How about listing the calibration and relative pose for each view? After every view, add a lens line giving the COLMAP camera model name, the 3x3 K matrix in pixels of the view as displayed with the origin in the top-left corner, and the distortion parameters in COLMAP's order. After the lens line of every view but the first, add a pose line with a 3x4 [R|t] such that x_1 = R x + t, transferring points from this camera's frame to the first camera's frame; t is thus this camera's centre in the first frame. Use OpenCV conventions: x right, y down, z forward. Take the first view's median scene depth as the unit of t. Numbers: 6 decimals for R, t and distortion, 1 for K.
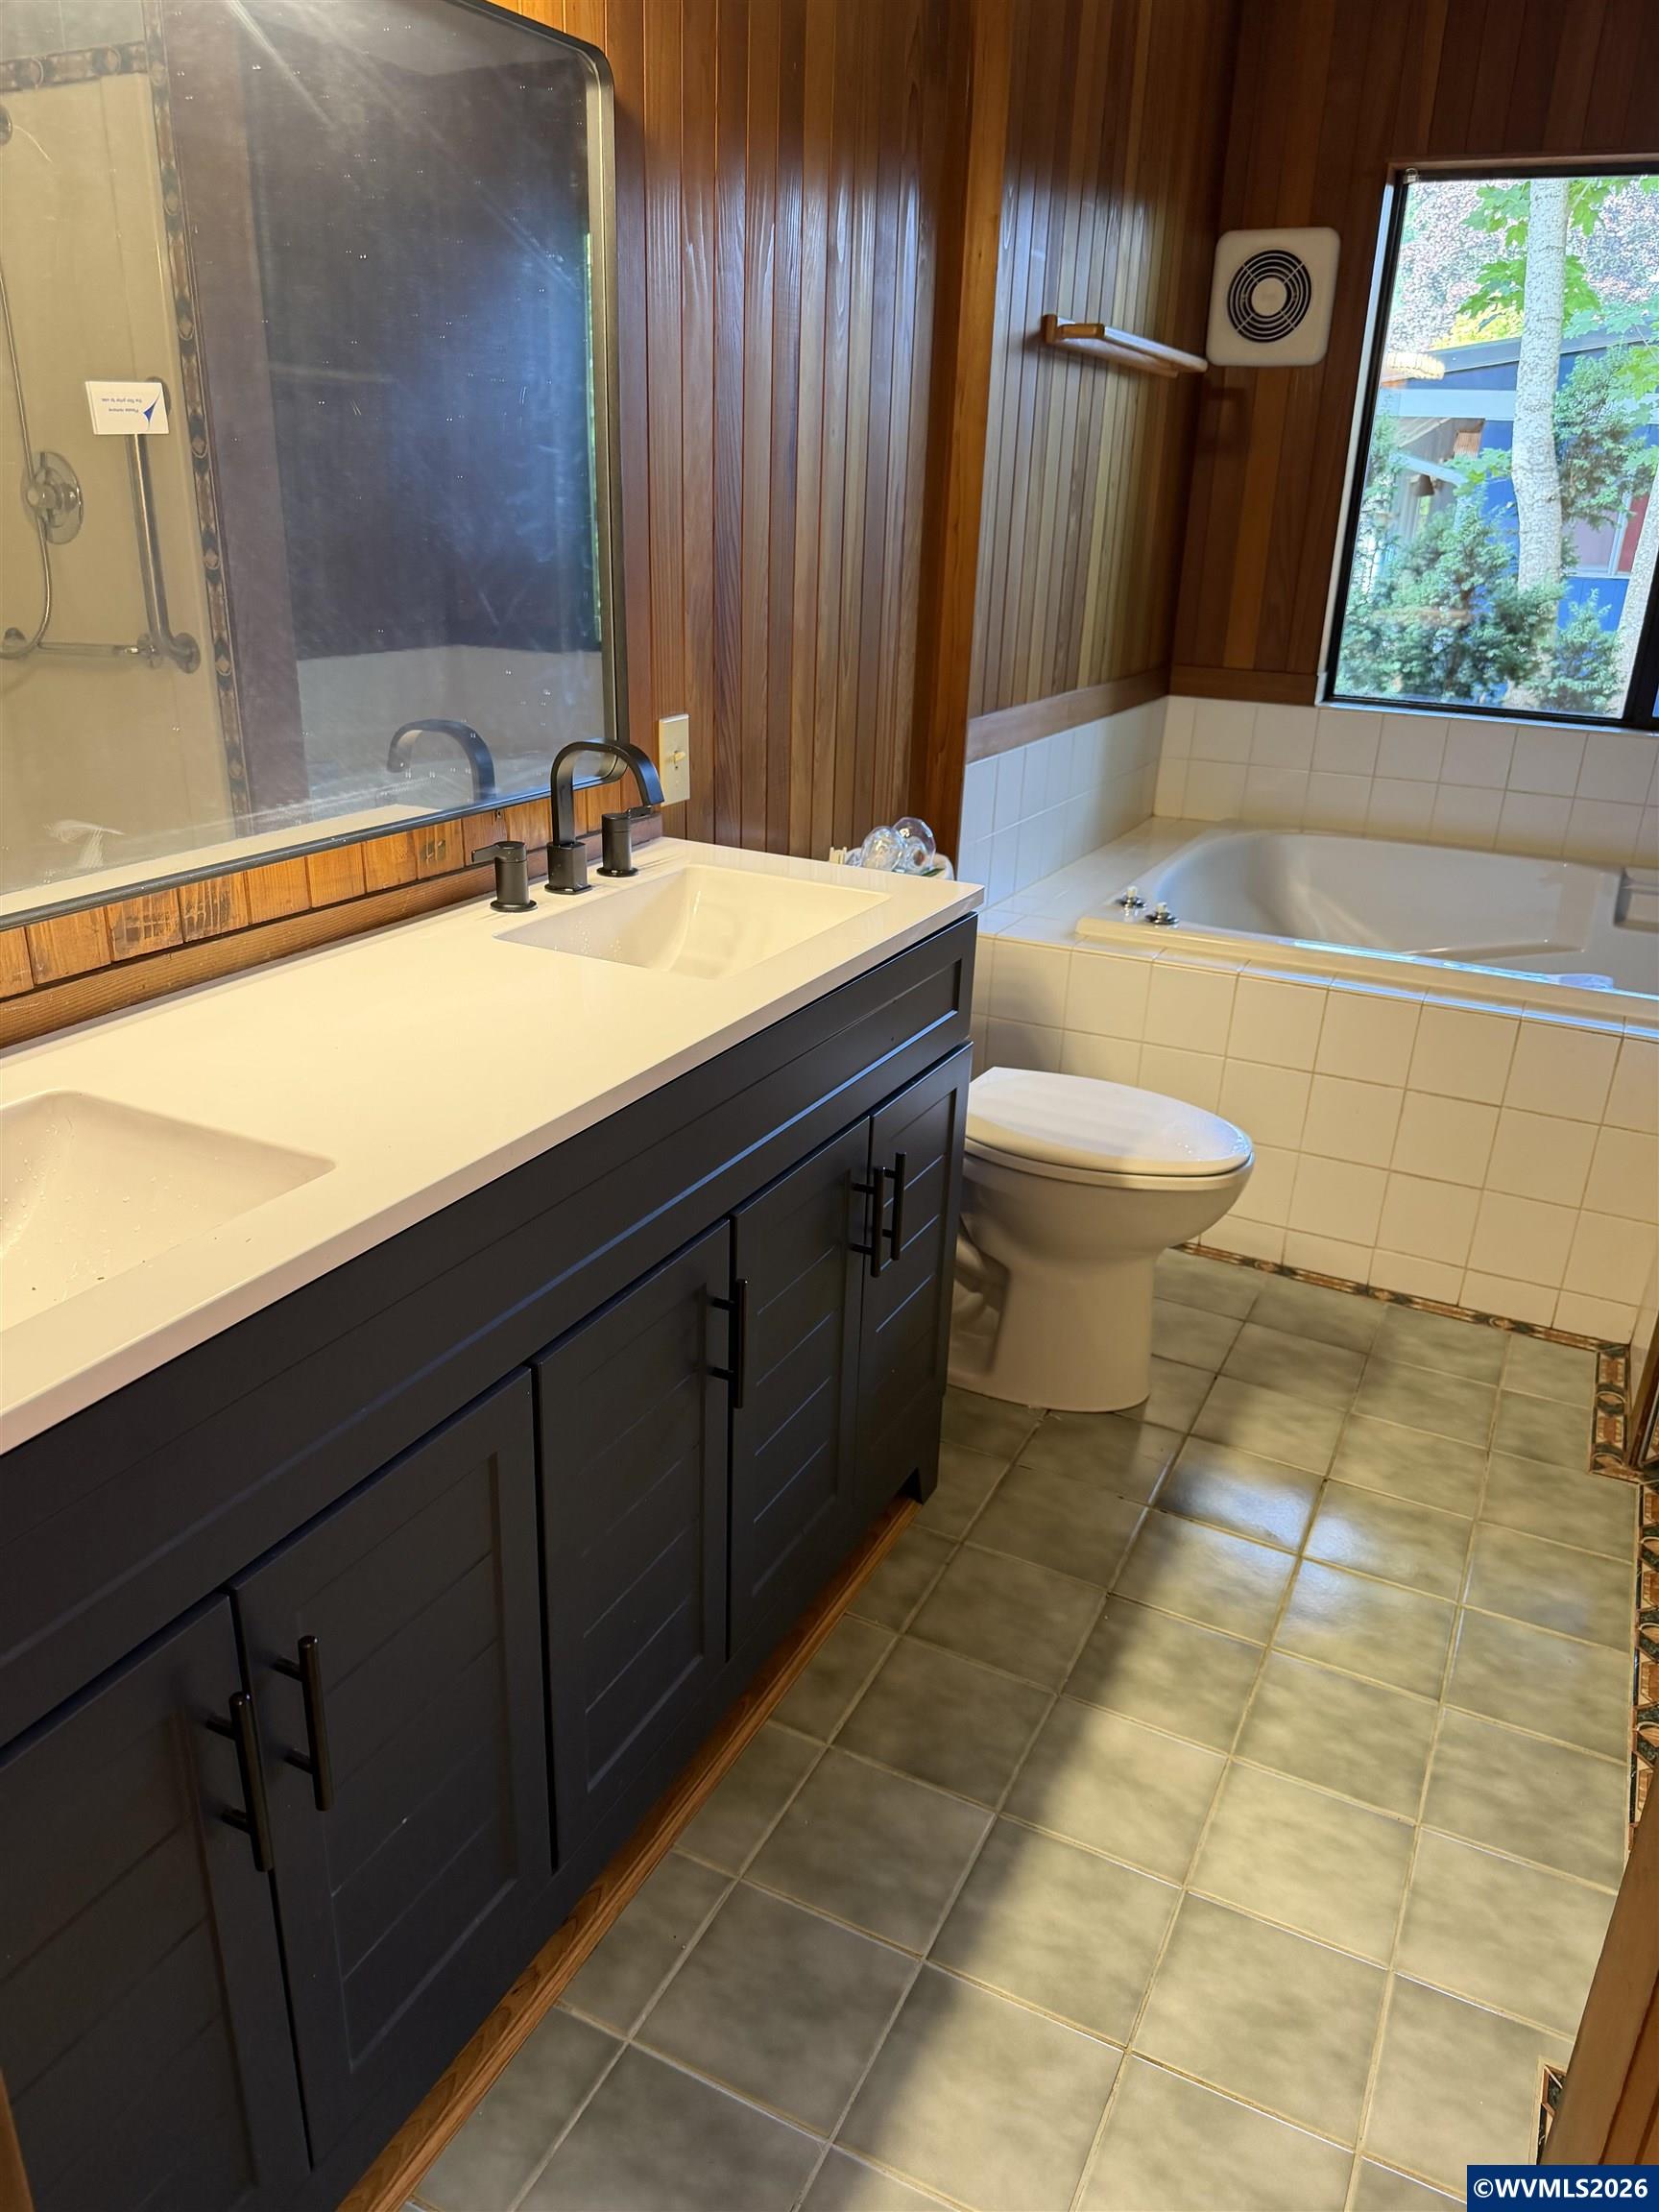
lens RADIAL K [[1574.9, 0, 829.5], [0, 1574.9, 1106.0], [0, 0, 1]] dist [-0.000765, -0.004948]
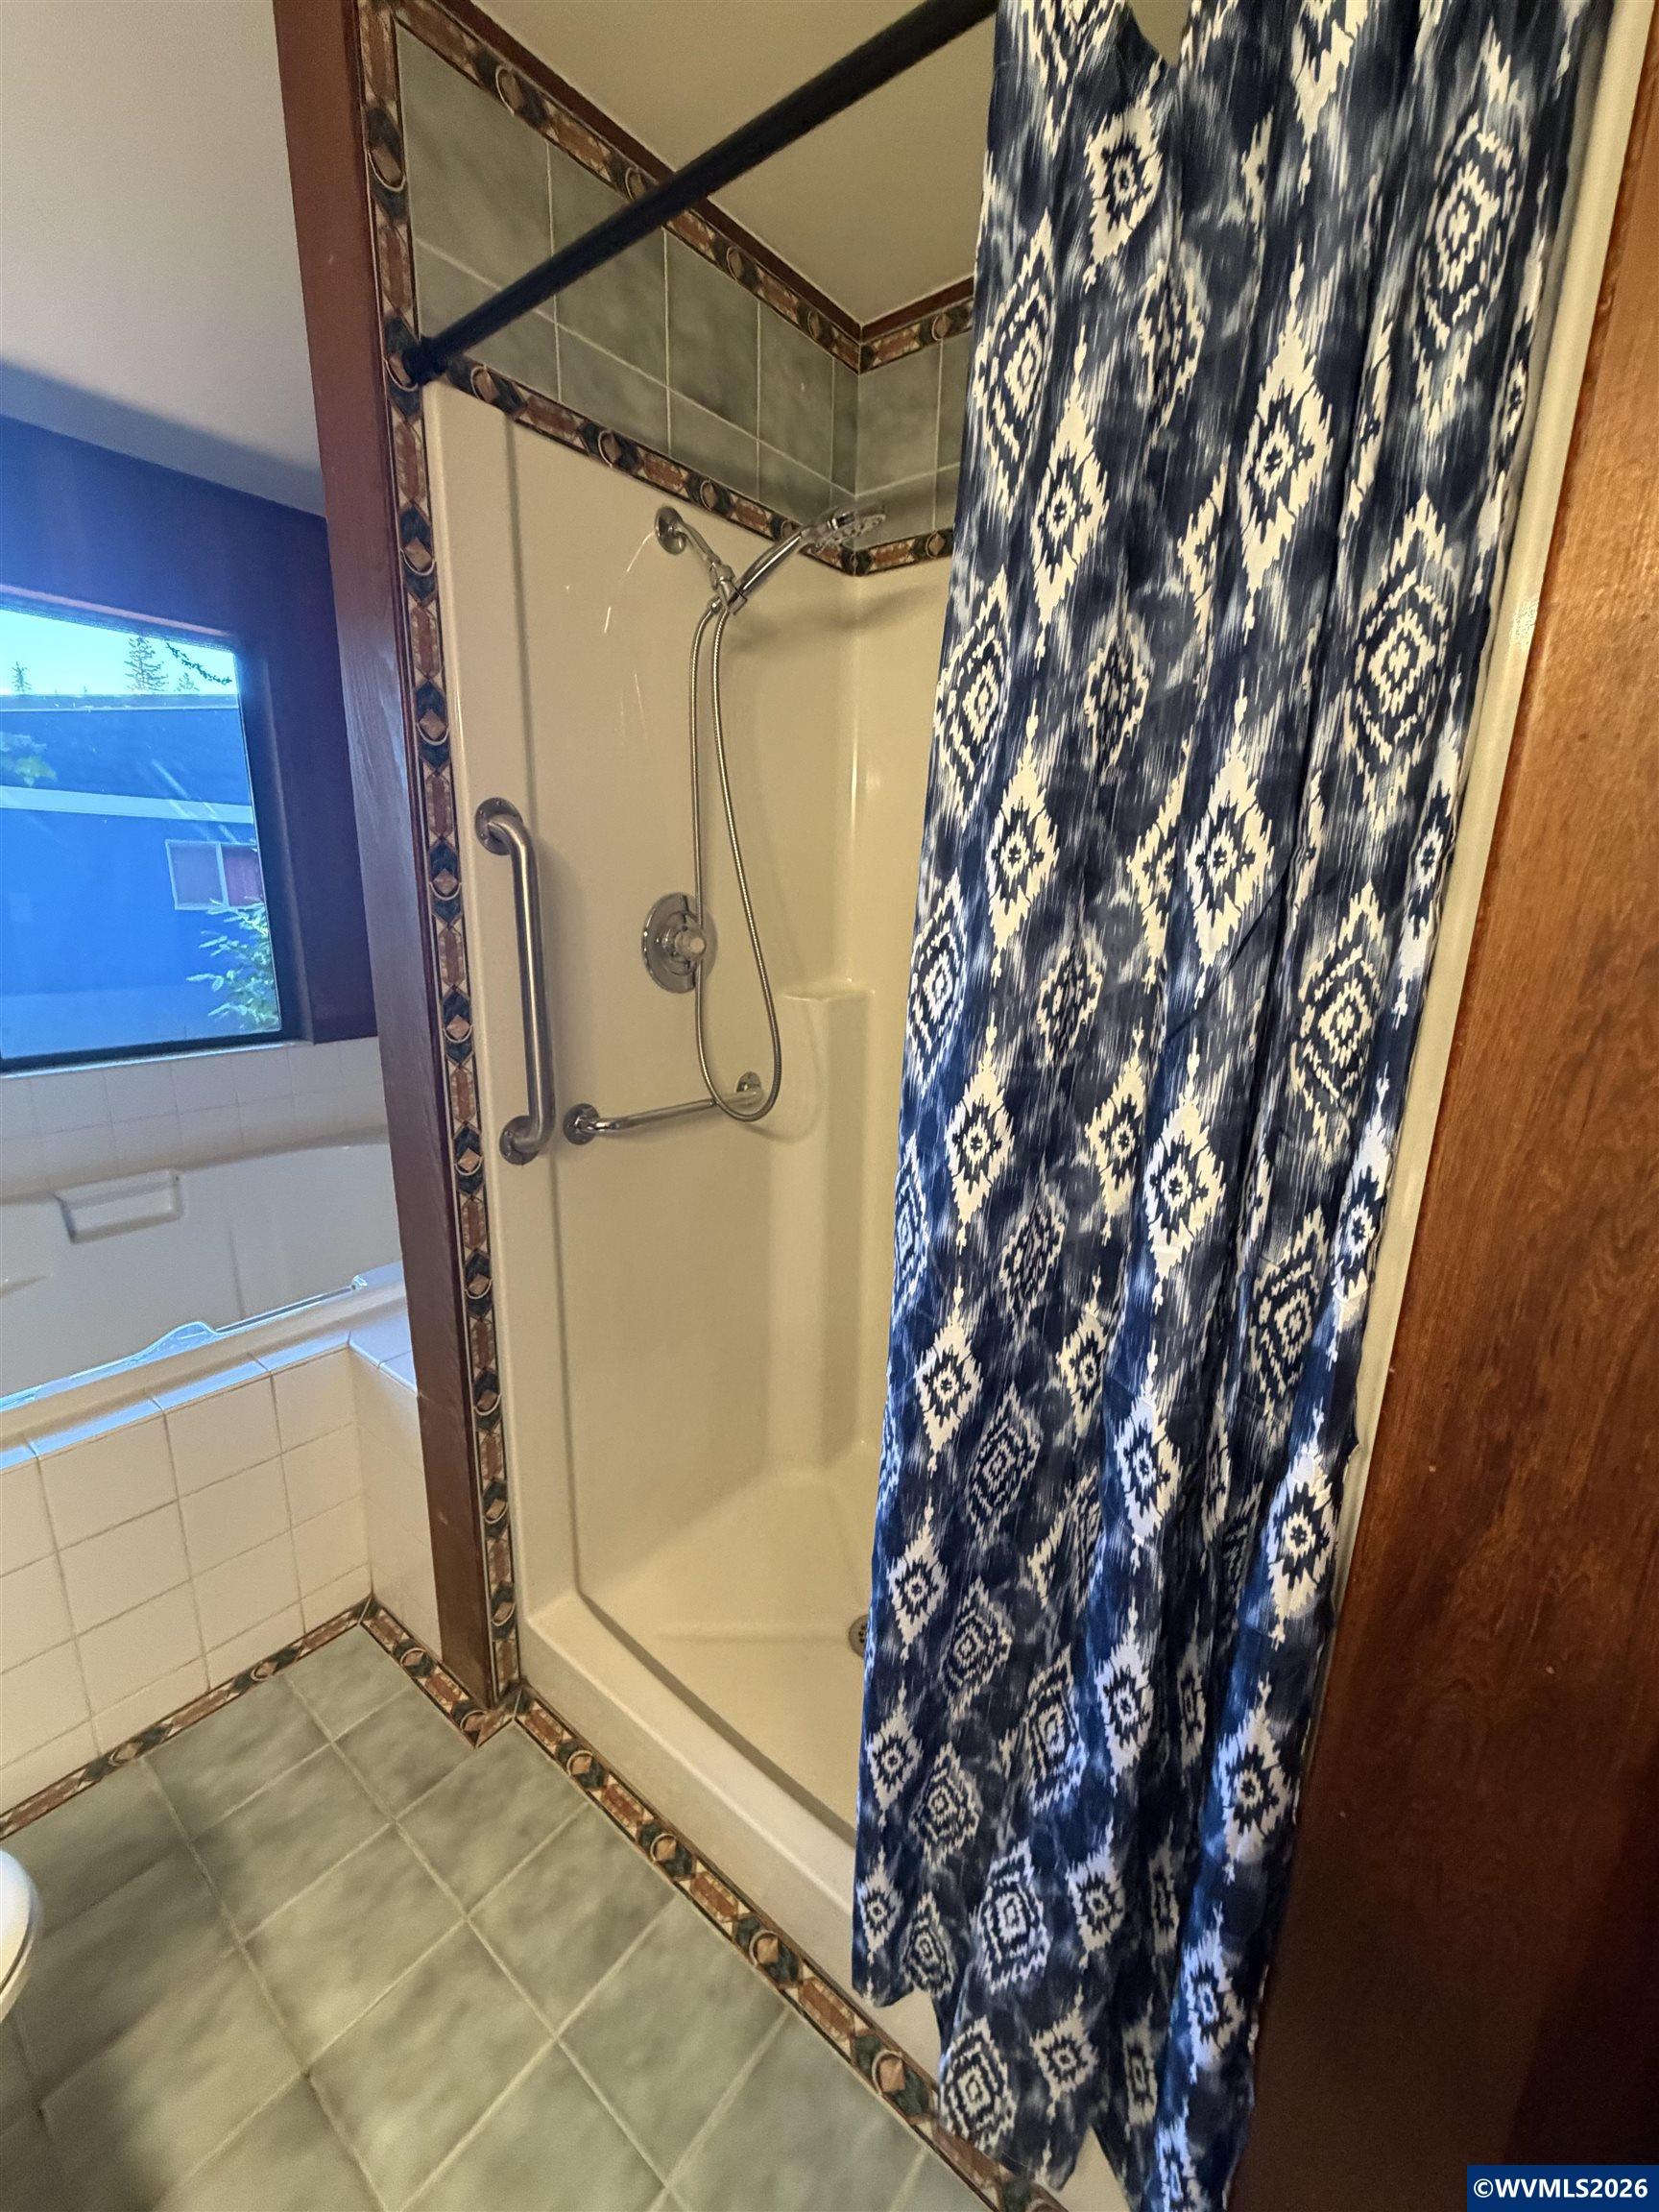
lens RADIAL K [[881.3, 0, 829.5], [0, 881.3, 1106.0], [0, 0, 1]] dist [-0.000905, -0.000234]
pose [[0.202635, -0.271773, 0.940786, 0.067812], [0.340068, 0.920456, 0.192653, -0.195449], [-0.918310, 0.280893, 0.278938, 0.427312]]
